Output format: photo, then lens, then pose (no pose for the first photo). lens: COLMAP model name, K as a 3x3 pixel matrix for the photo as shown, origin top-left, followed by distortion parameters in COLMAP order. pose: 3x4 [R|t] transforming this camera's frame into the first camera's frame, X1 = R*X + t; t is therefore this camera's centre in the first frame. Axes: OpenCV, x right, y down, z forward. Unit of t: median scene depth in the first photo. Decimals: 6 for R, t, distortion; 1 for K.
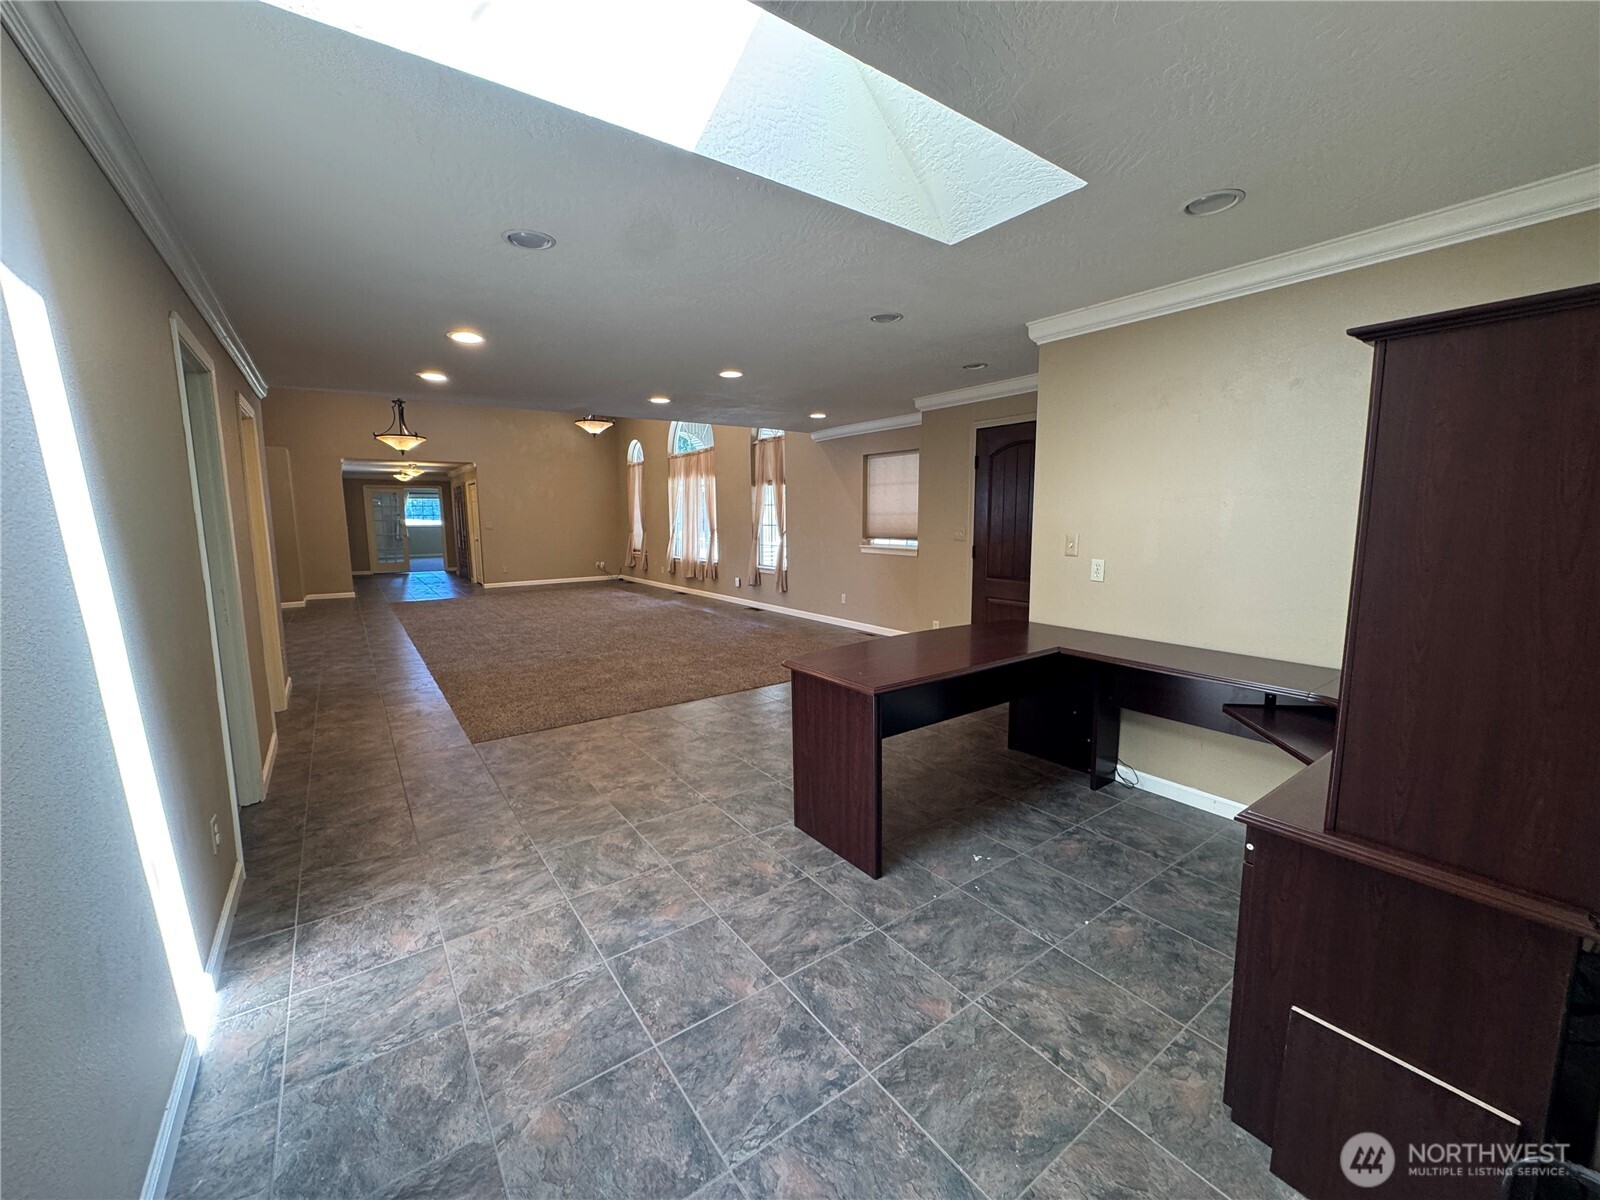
lens RADIAL K [[644.1, 0, 811.6], [0, 644.1, 598.0], [0, 0, 1]] dist [-0.000982, 0.000587]
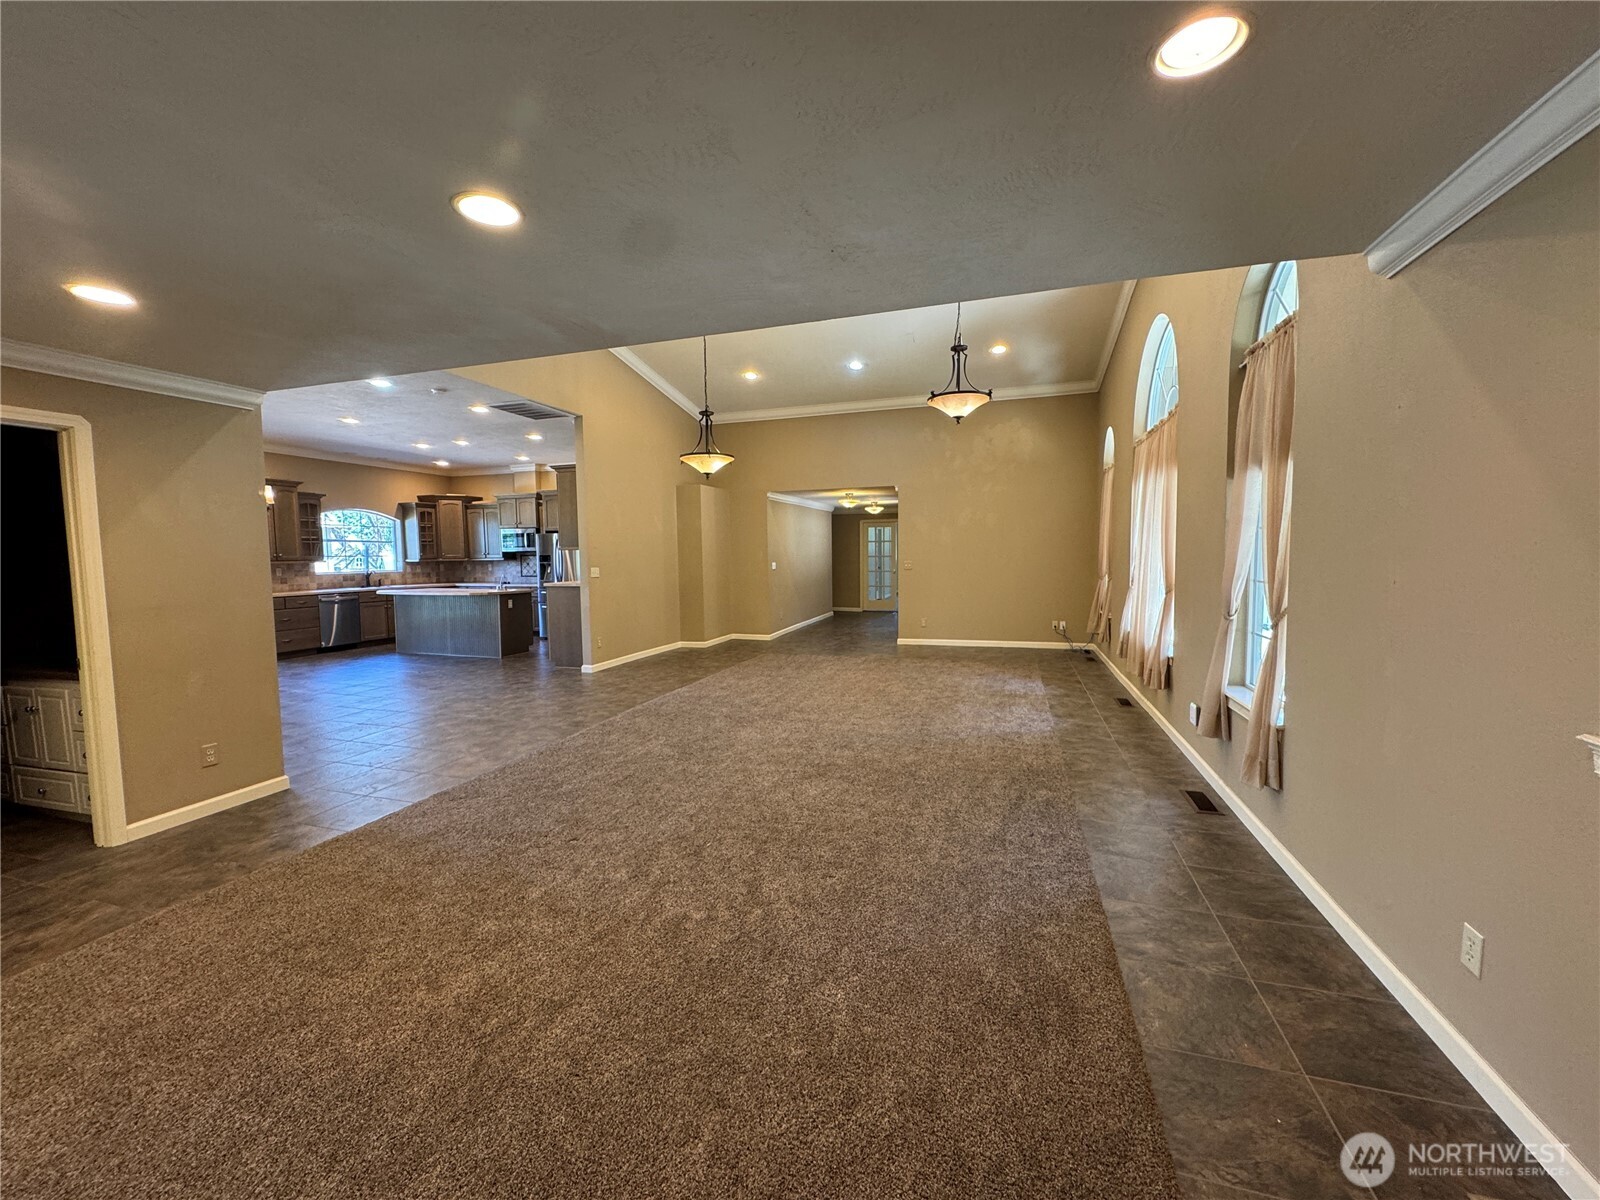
lens RADIAL K [[644.1, 0, 804.8], [0, 644.1, 597.4], [0, 0, 1]] dist [-0.000982, 0.000587]
pose [[0.590022, 0.054923, -0.805517, 0.073125], [-0.093971, 0.995574, -0.000950, -0.085648], [0.801900, 0.076256, 0.592572, 0.619632]]
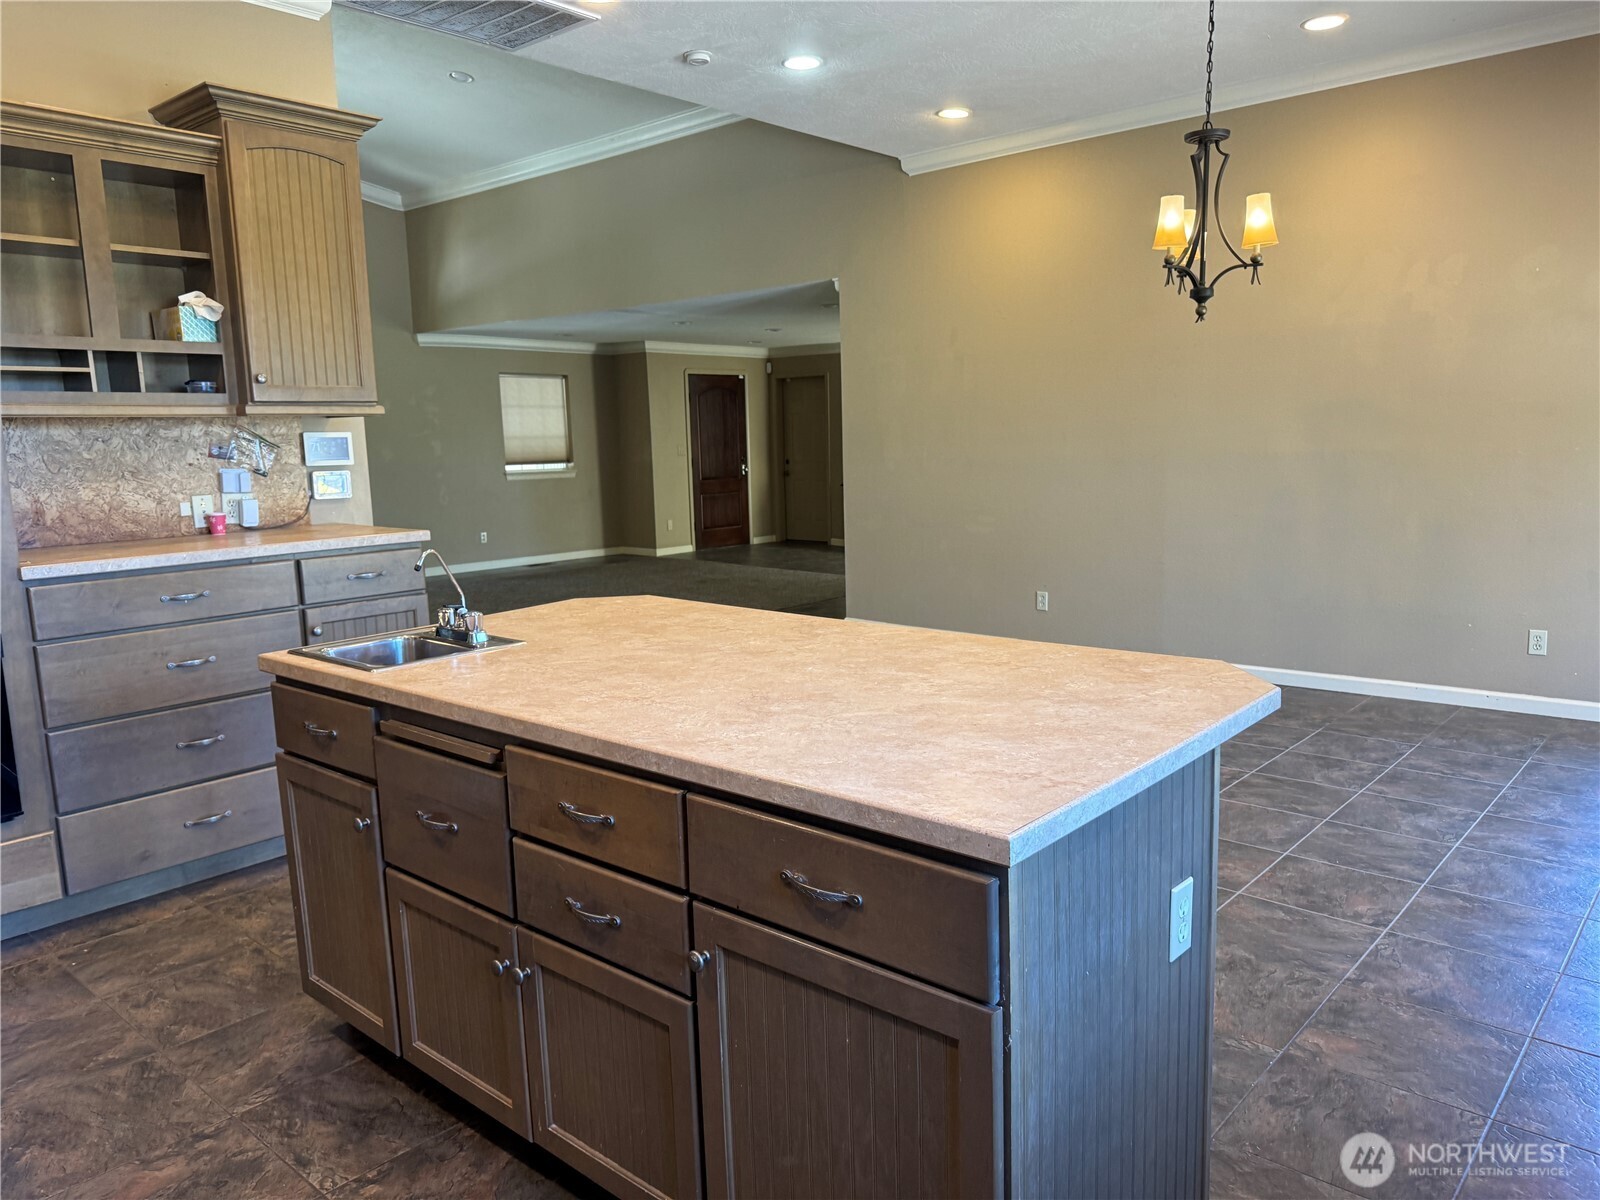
lens RADIAL K [[1134.0, 0, 806.5], [0, 1134.0, 595.2], [0, 0, 1]] dist [0.054411, -0.064179]
pose [[-0.224182, -0.129299, 0.965932, -1.343906], [0.146366, 0.975450, 0.164543, -0.099361], [-0.963493, 0.178267, -0.199753, 0.809888]]
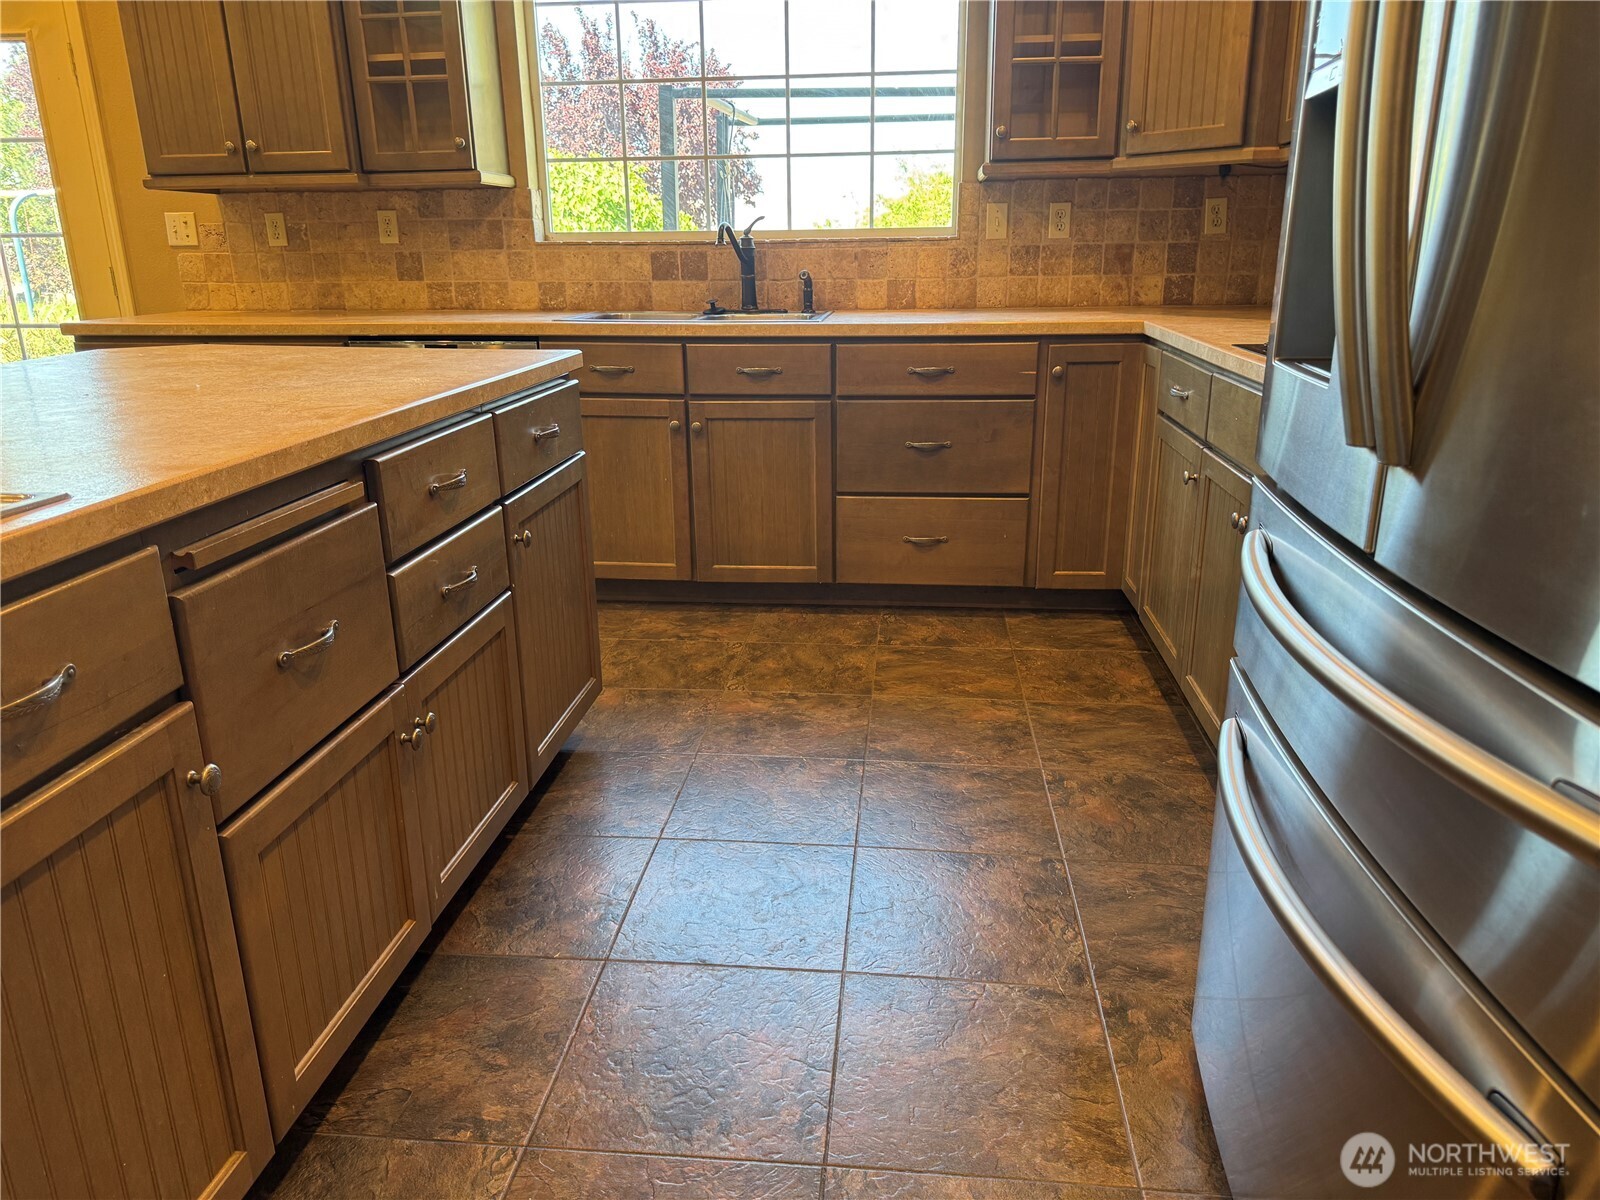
lens RADIAL K [[1134.0, 0, 794.7], [0, 1134.0, 603.7], [0, 0, 1]] dist [0.054411, -0.064179]
pose [[-0.669079, 0.238951, -0.703730, -1.031548], [-0.076510, 0.919725, 0.385034, -0.097328], [0.739243, 0.311460, -0.597087, 0.983781]]
